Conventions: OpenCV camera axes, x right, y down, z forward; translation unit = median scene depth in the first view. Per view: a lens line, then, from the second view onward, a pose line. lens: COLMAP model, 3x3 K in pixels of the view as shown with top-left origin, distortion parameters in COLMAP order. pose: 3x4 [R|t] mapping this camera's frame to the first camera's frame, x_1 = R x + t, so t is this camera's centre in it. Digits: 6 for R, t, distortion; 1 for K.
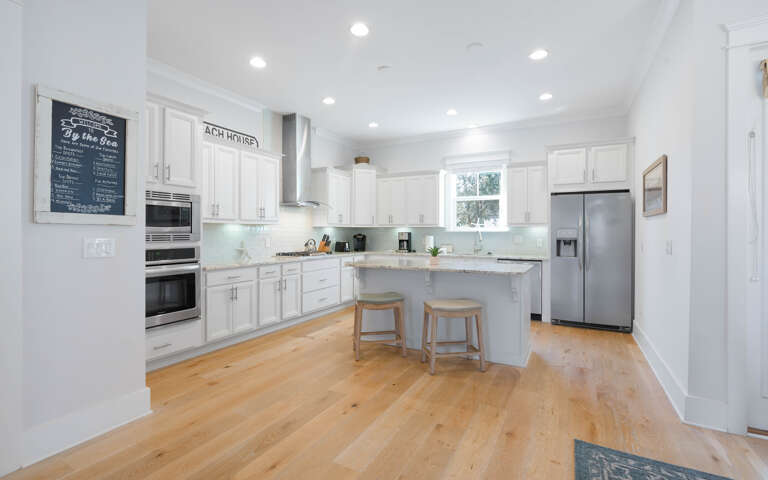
lens RADIAL K [[354.6, 0, 384.6], [0, 354.6, 231.3], [0, 0, 1]] dist [0.000097, 0.000176]
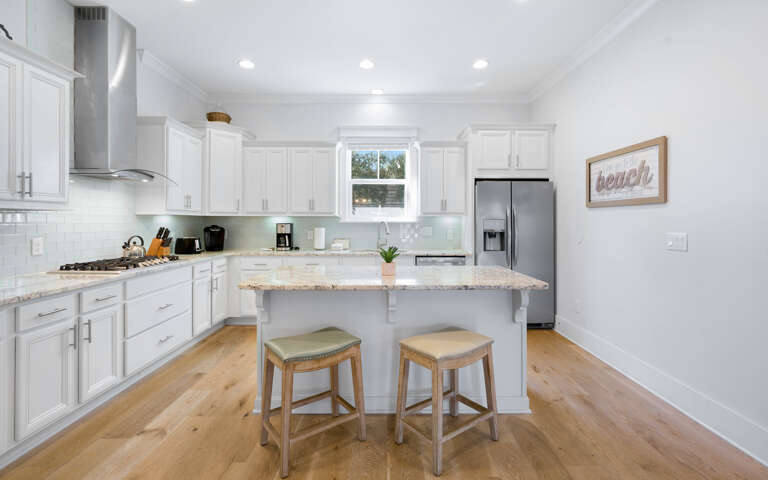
lens RADIAL K [[349.4, 0, 384.1], [0, 349.4, 220.3], [0, 0, 1]] dist [-0.002168, 0.000265]
pose [[0.883056, 0.000795, 0.469267, -0.122220], [-0.001176, 0.999999, 0.000518, -0.004540], [-0.469267, -0.001009, 0.883056, 0.318882]]
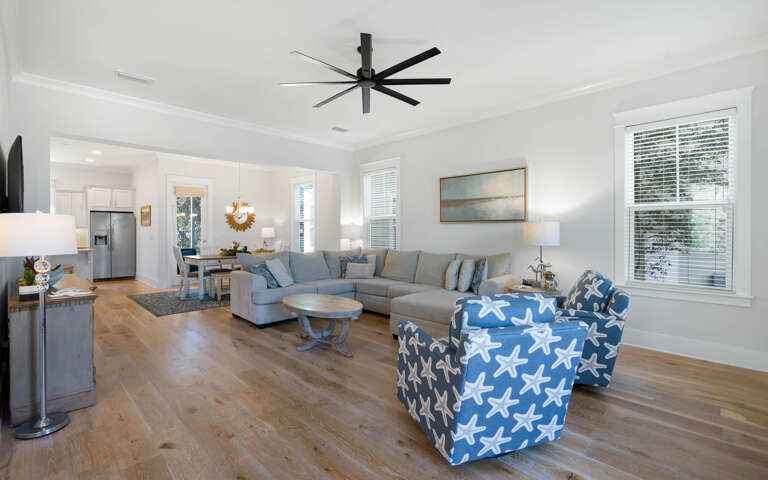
lens RADIAL K [[347.5, 0, 371.8], [0, 347.5, 230.1], [0, 0, 1]] dist [-0.000758, 0.000021]
pose [[0.307834, -0.001236, 0.951439, -0.723450], [0.000807, 0.999999, 0.001038, -0.008535], [-0.951440, 0.000448, 0.307835, -0.853076]]
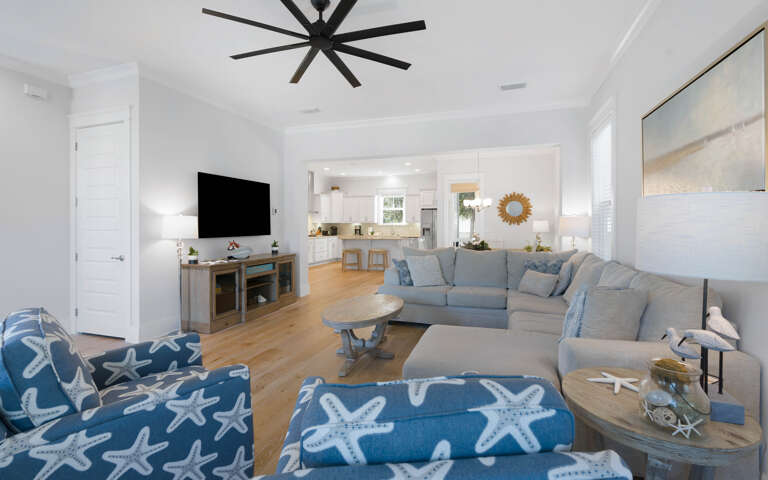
lens RADIAL K [[349.4, 0, 384.1], [0, 349.4, 220.3], [0, 0, 1]] dist [-0.002168, 0.000265]
pose [[0.985518, -0.000837, 0.169570, -0.155257], [0.002499, 0.999951, -0.009589, -0.009170], [-0.169554, 0.009874, 0.985472, -1.150844]]
